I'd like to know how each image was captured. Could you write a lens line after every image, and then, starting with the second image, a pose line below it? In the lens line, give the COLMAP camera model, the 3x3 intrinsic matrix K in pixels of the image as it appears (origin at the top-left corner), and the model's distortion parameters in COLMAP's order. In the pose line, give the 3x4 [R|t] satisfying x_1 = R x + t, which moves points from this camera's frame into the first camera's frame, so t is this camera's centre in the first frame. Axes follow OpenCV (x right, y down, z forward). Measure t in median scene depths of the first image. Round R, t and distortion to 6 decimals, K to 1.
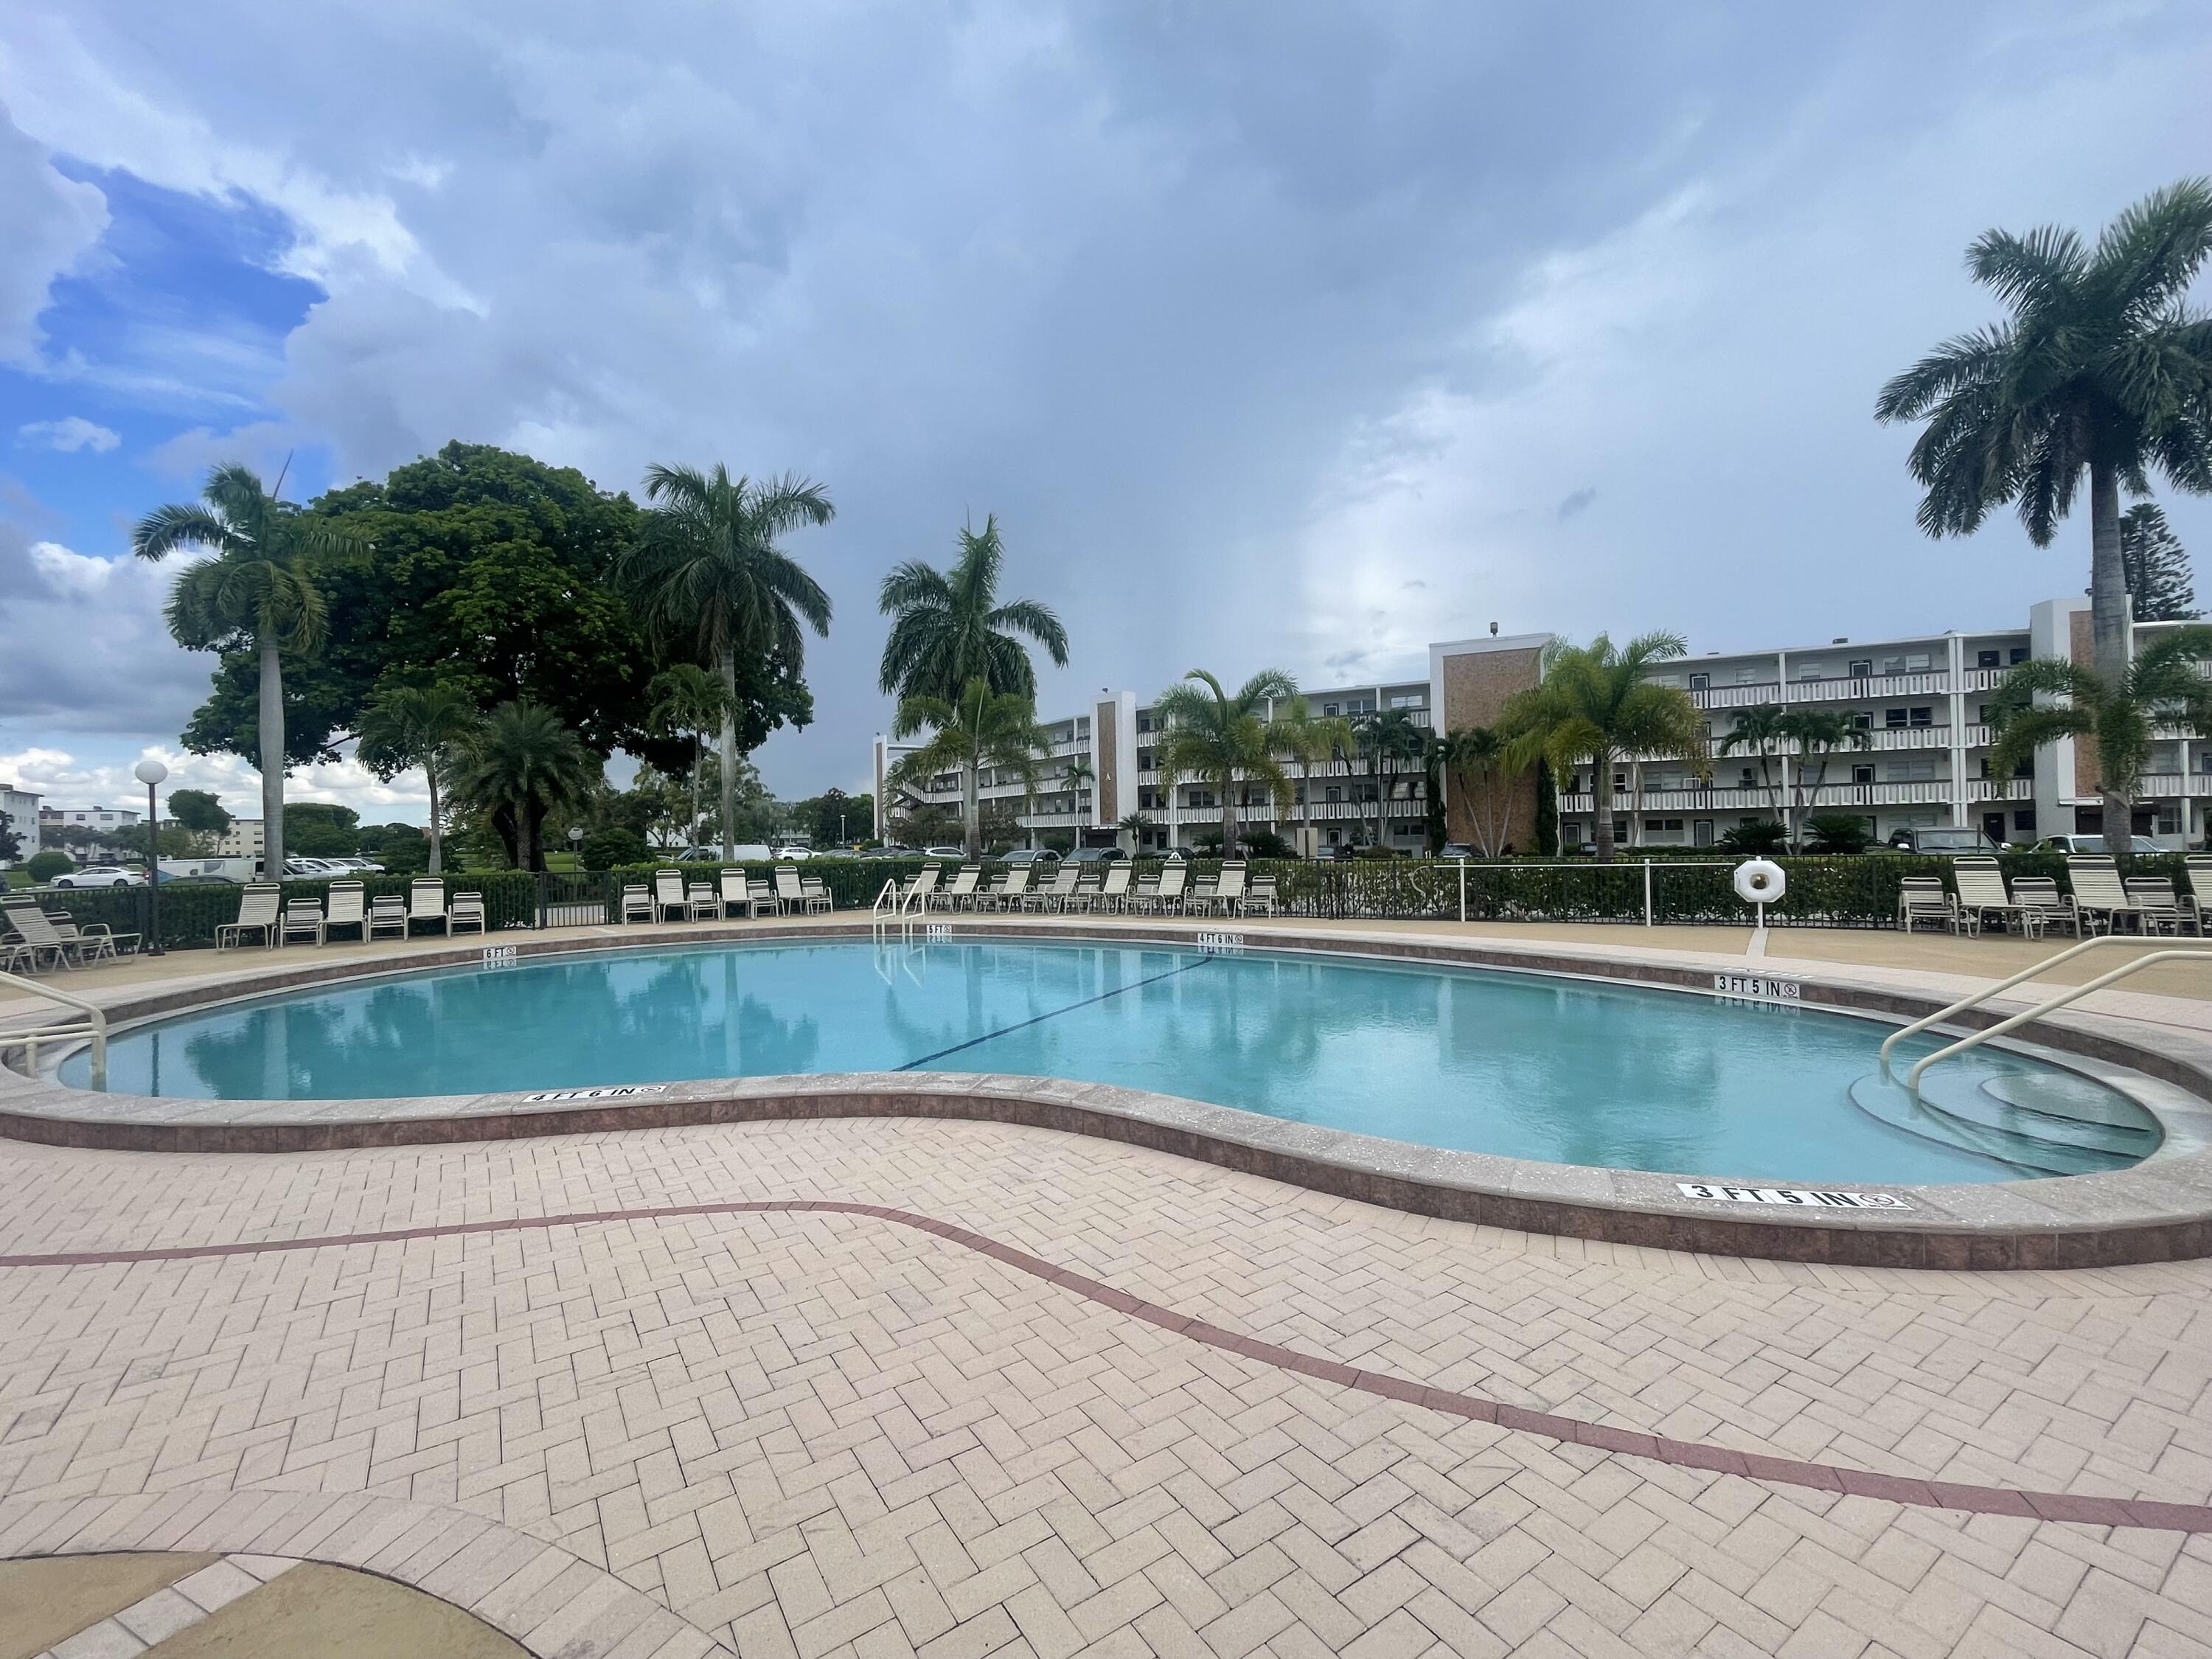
lens RADIAL K [[955.1, 0, 1106.0], [0, 955.1, 829.5], [0, 0, 1]] dist [-0.002575, -0.000197]
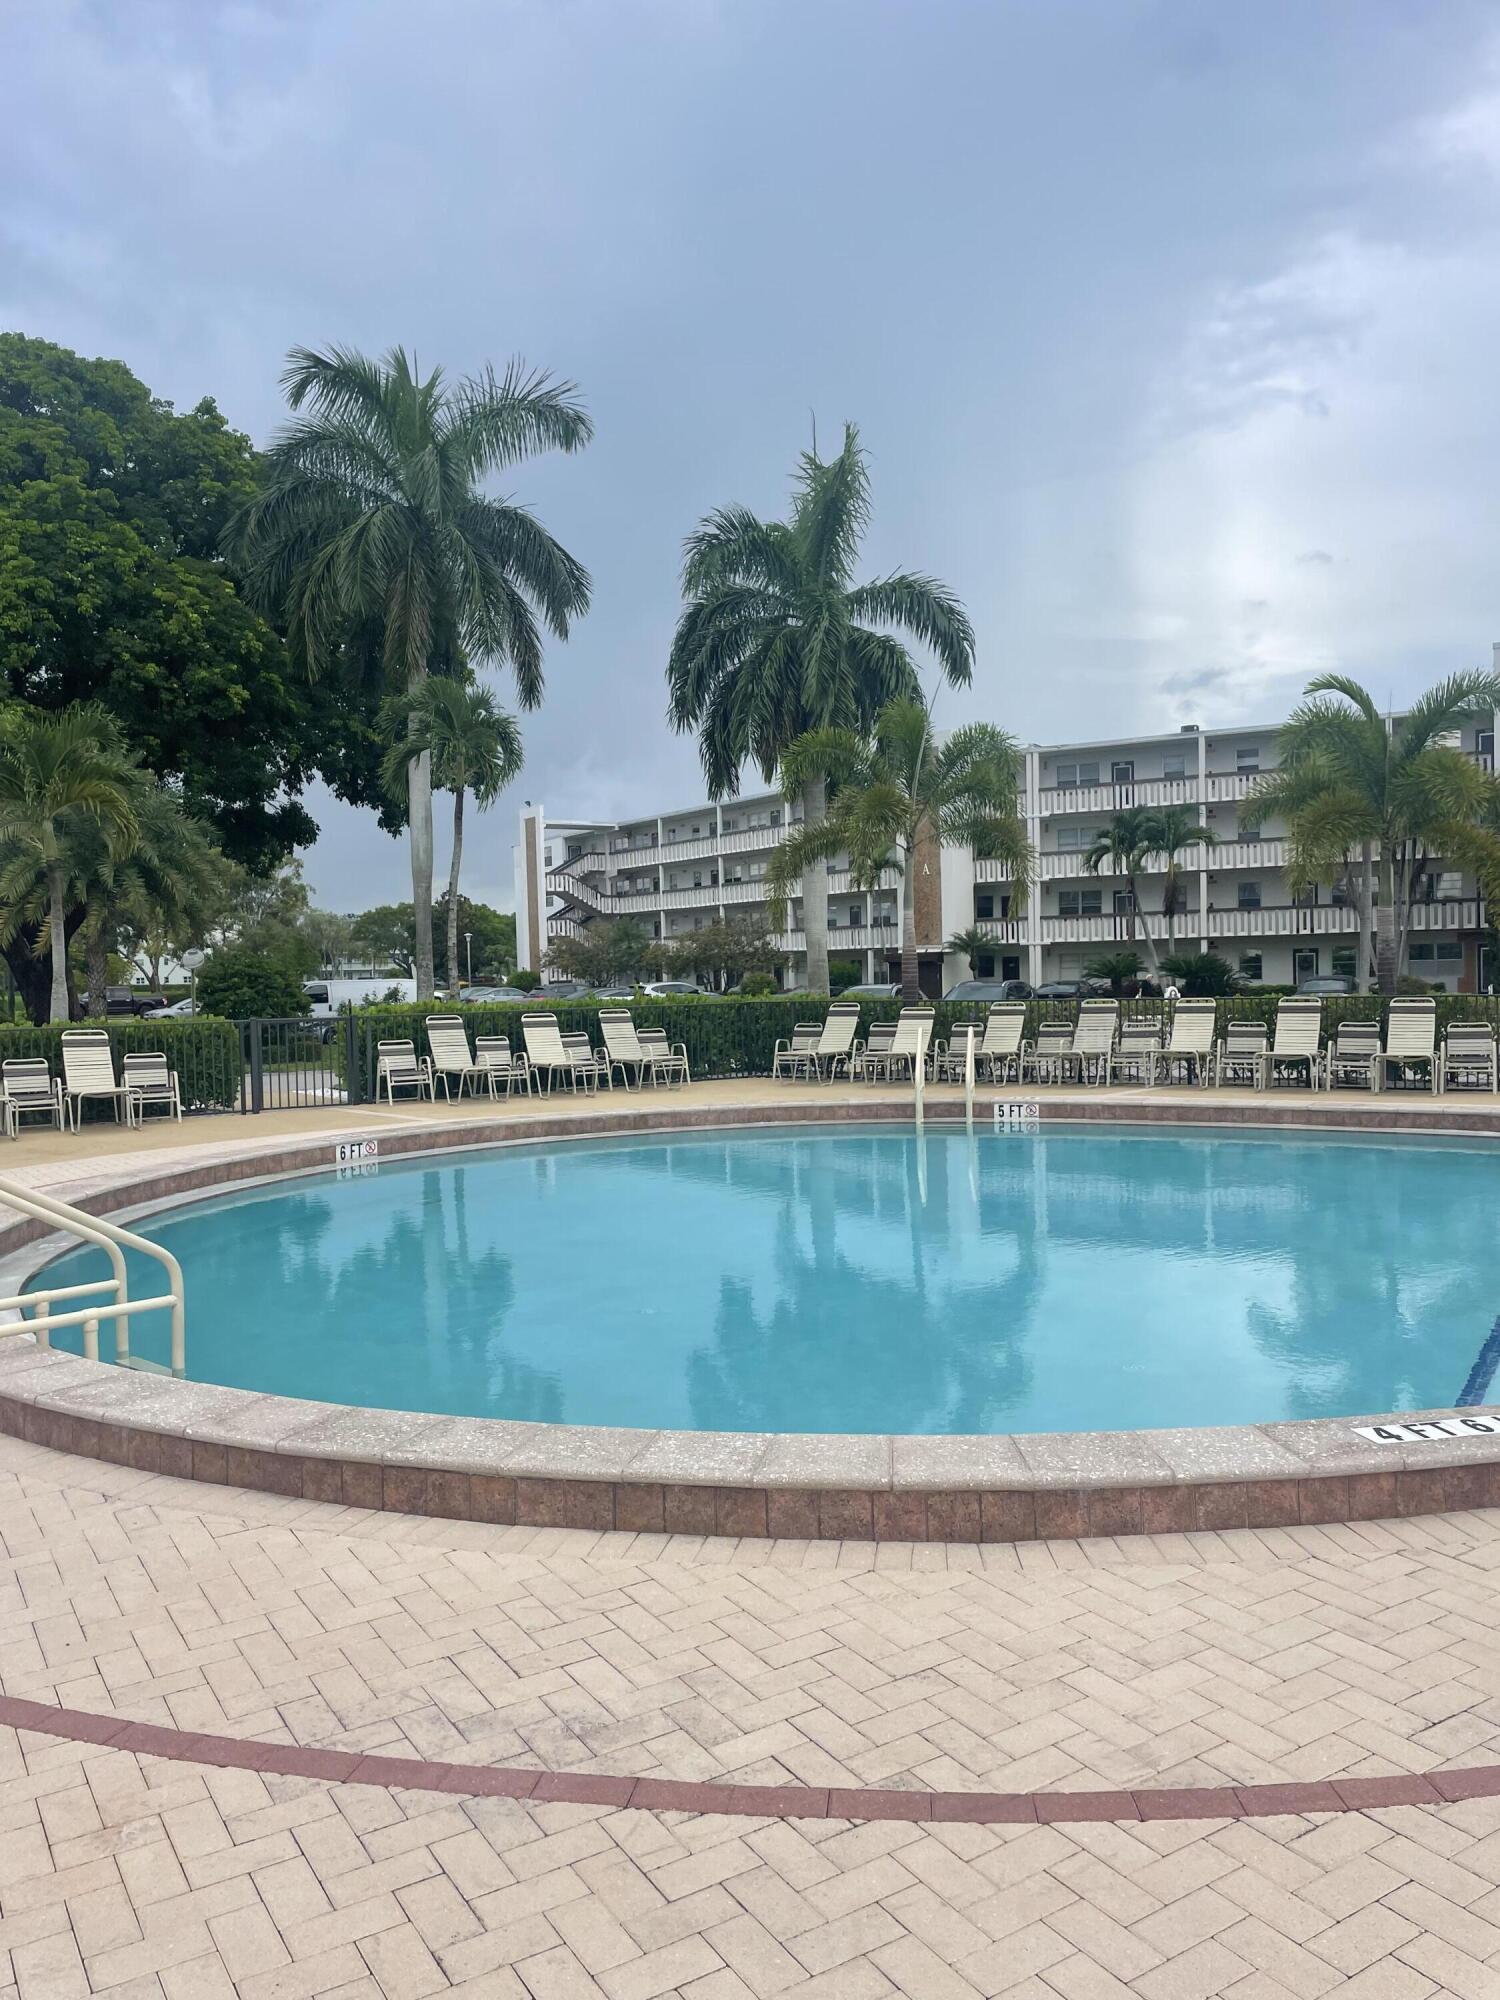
lens RADIAL K [[1484.8, 0, 762.1], [0, 1484.8, 1010.3], [0, 0, 1]] dist [0.095307, -0.110083]
pose [[0.999843, -0.003125, -0.017417, -0.140734], [0.003748, 0.999350, 0.035852, 0.003220], [0.017294, -0.035911, 0.999205, 0.028390]]
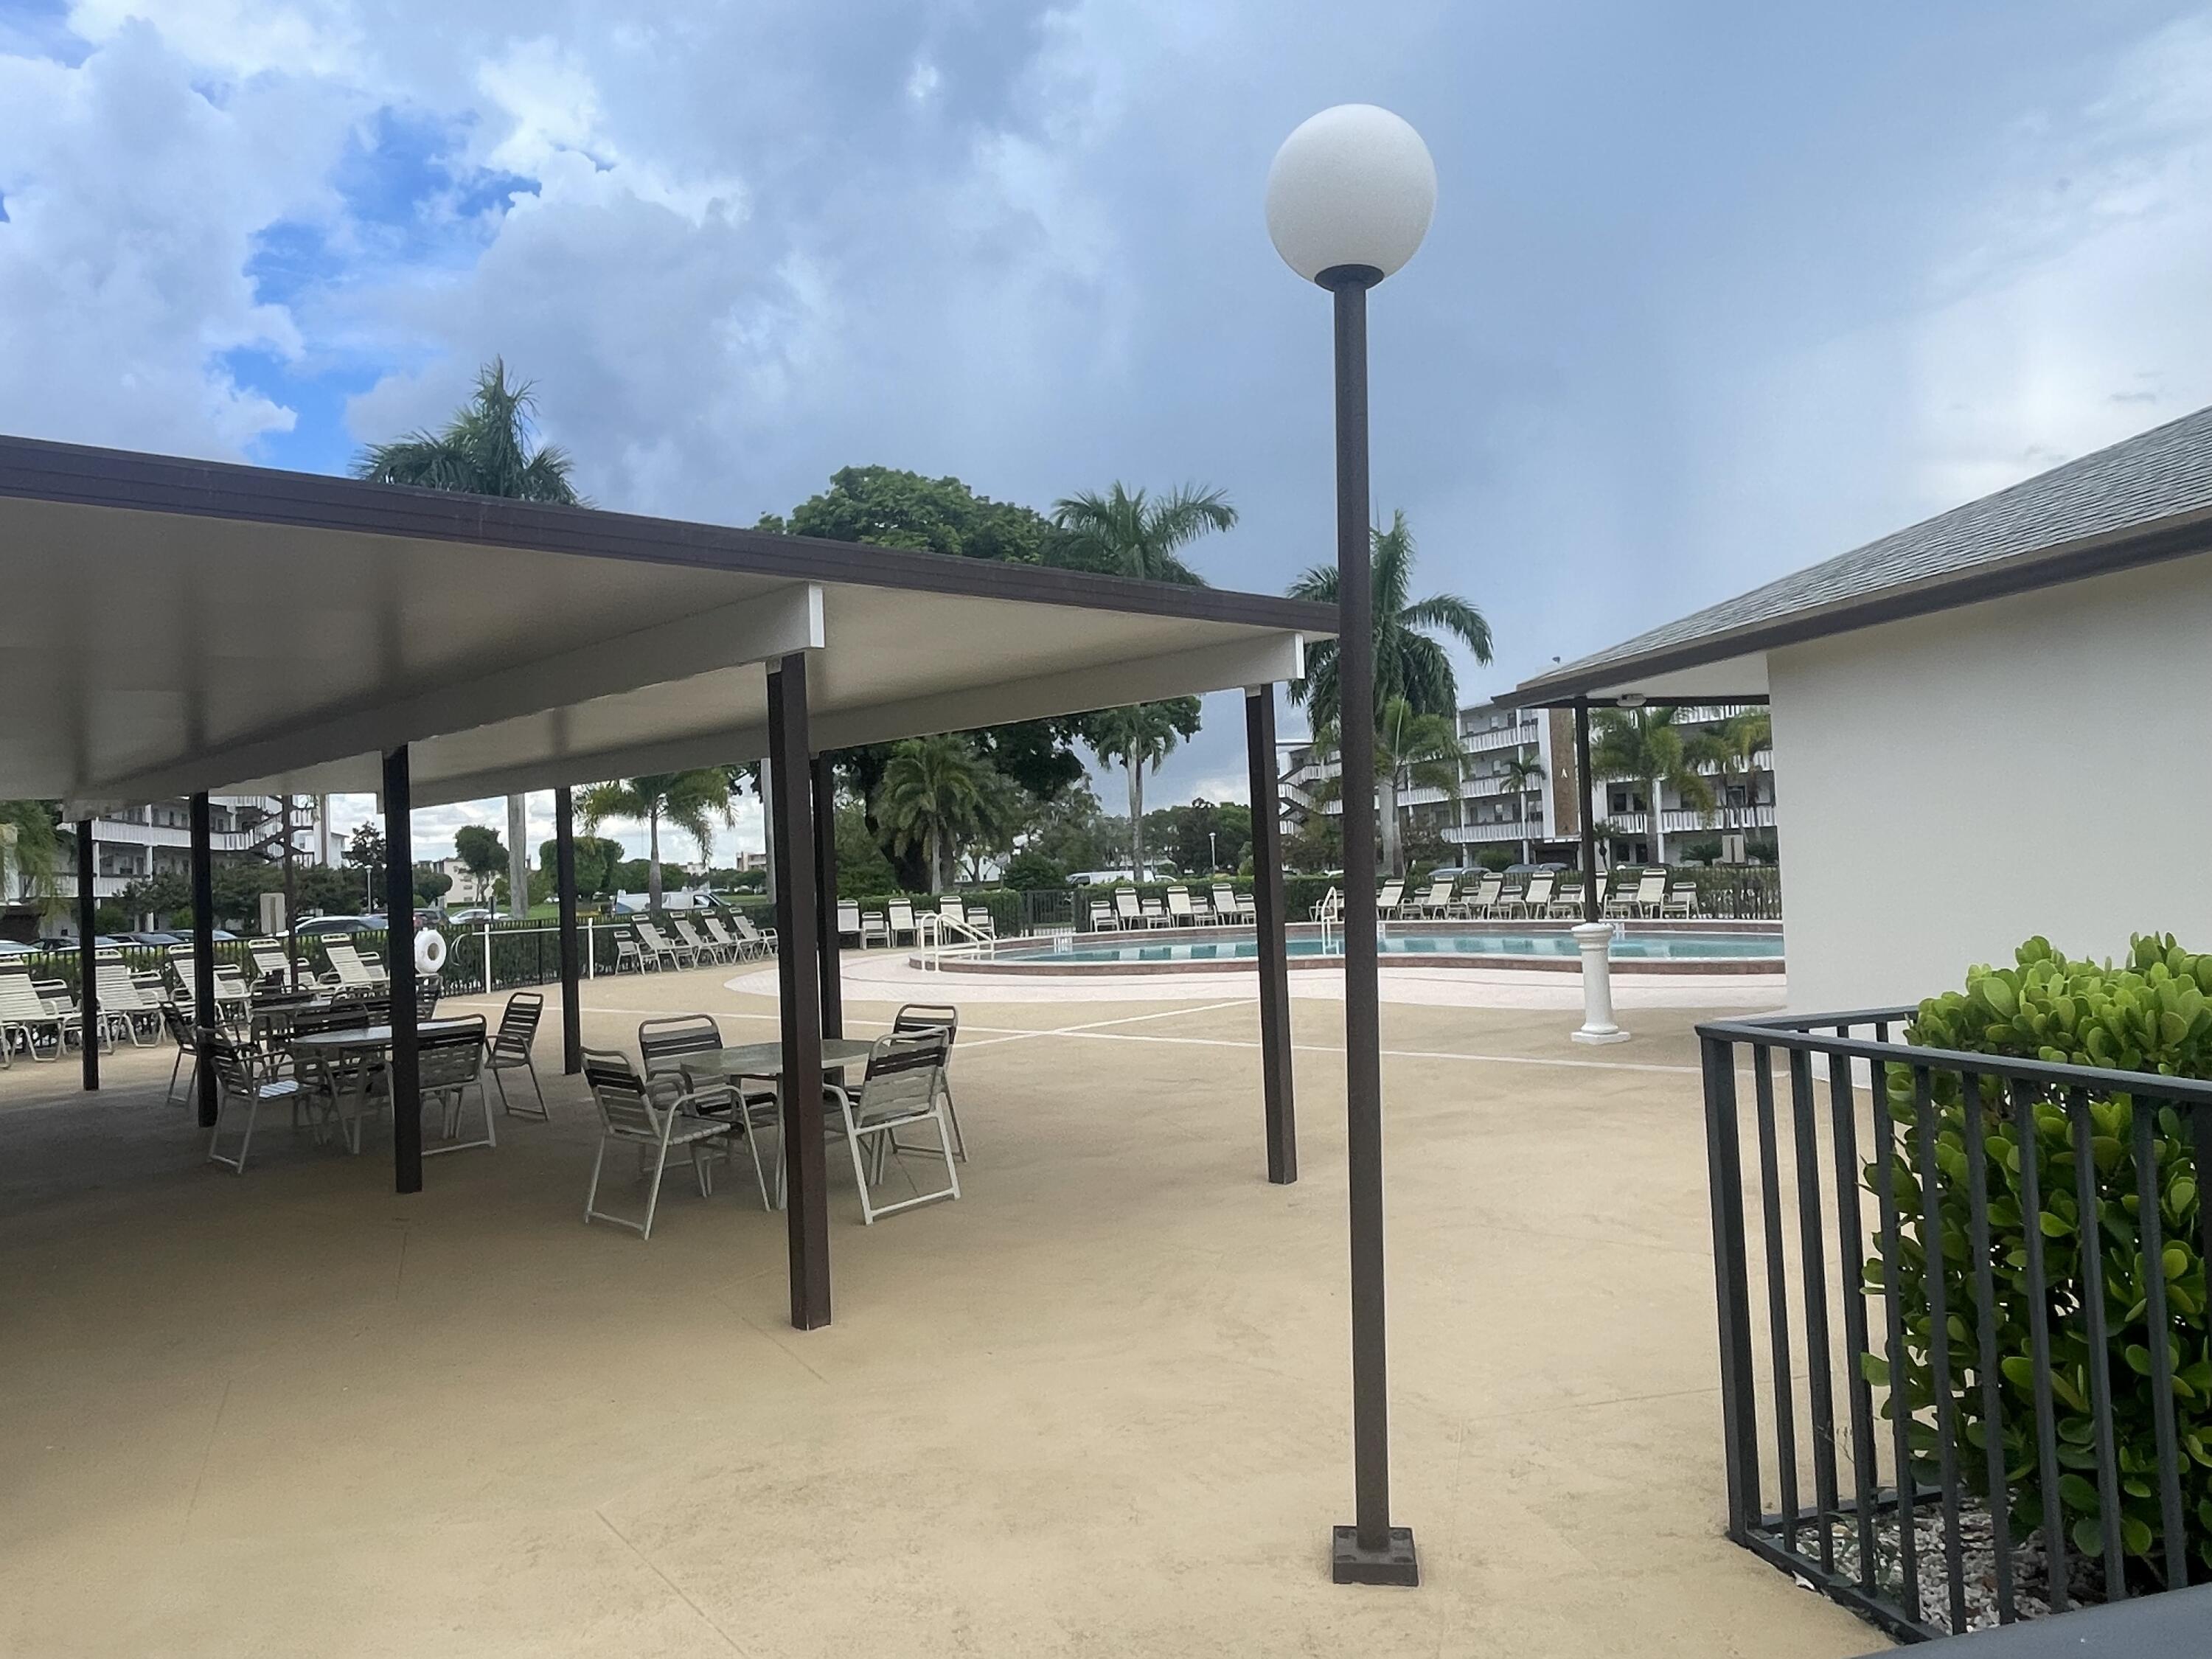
lens RADIAL K [[1513.6, 0, 1070.6], [0, 1513.6, 822.7], [0, 0, 1]] dist [-0.003606, -0.002931]
pose [[0.943403, -0.030869, -0.330209, 0.045308], [0.024917, 0.999442, -0.022244, 0.002070], [0.330711, 0.012757, 0.943646, -0.425957]]
